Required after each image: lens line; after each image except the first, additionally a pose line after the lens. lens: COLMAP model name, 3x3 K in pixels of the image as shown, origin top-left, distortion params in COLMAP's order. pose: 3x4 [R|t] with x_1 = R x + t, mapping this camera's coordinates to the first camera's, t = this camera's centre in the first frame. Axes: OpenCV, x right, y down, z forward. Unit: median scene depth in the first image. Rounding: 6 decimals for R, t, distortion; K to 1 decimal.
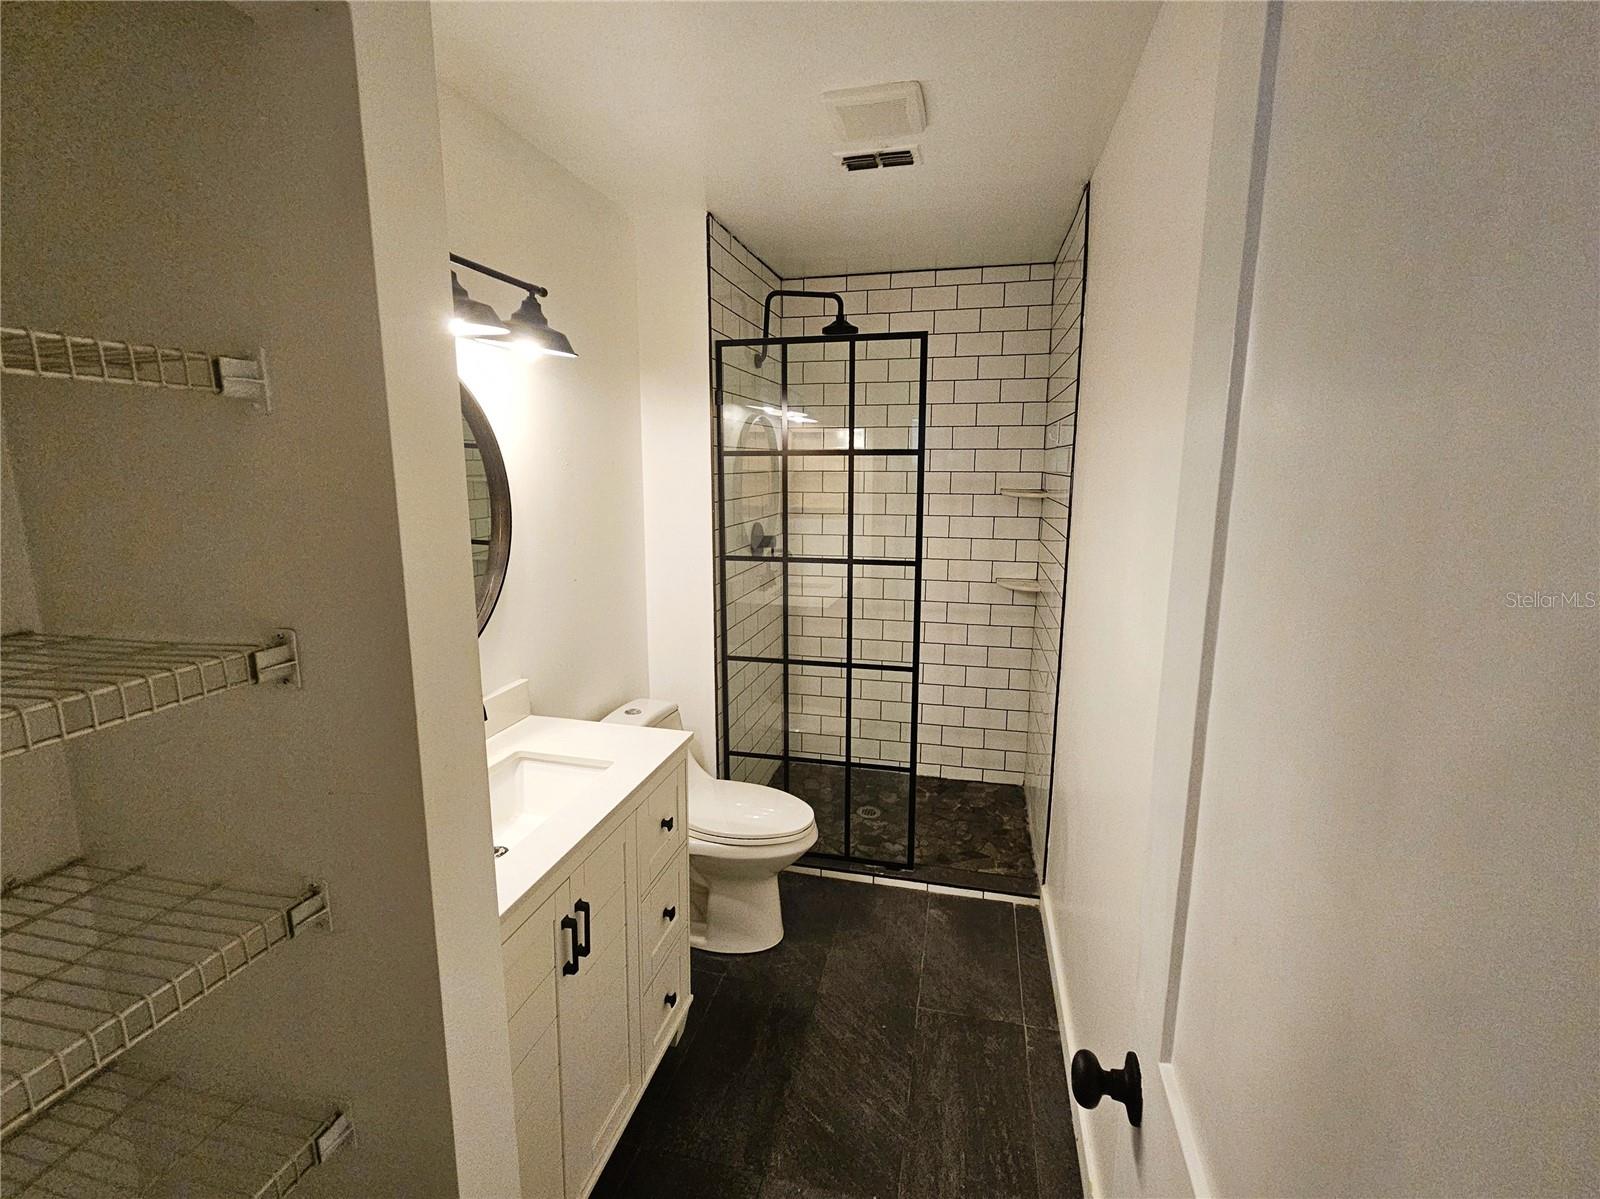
lens RADIAL K [[688.8, 0, 821.7], [0, 688.8, 580.4], [0, 0, 1]] dist [-0.001142, 0.000036]
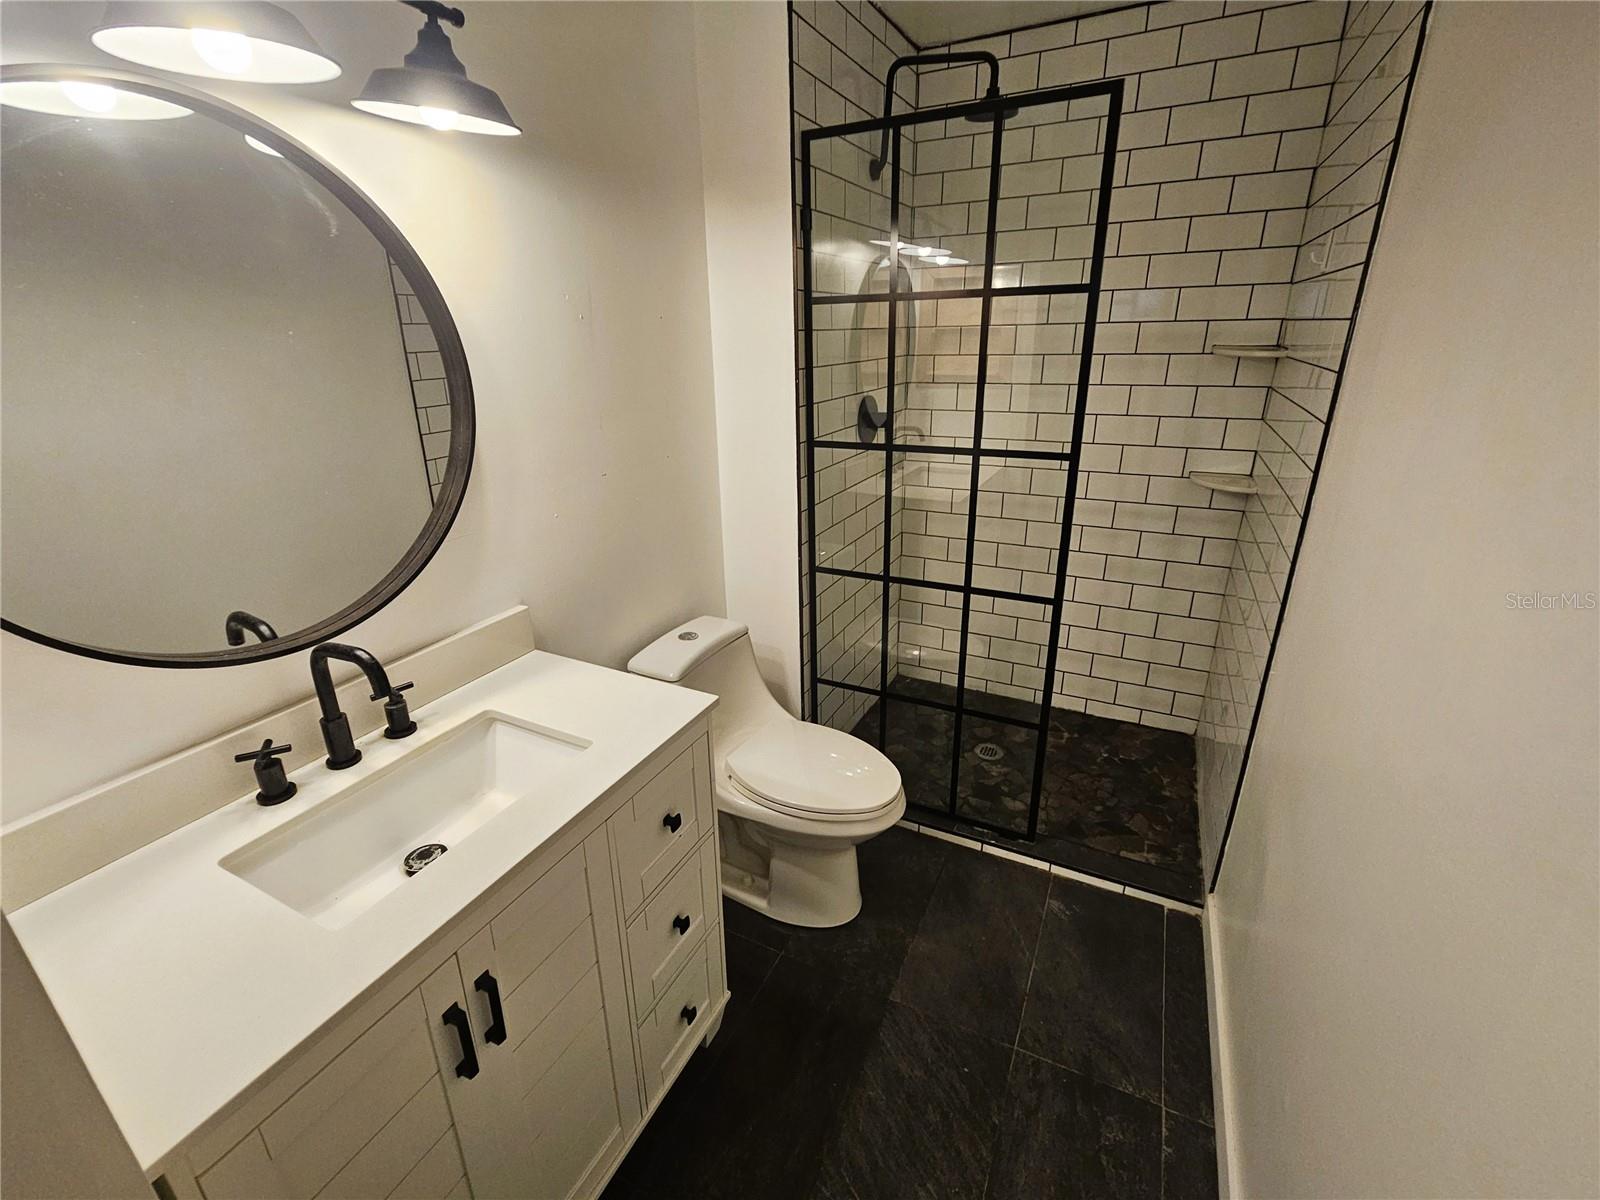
lens RADIAL K [[696.8, 0, 806.3], [0, 696.8, 591.6], [0, 0, 1]] dist [0.001576, -0.000052]
pose [[0.971254, 0.063102, -0.229528, 0.043854], [-0.017111, 0.980238, 0.197083, -0.024233], [0.237428, -0.187490, 0.953140, 0.218590]]
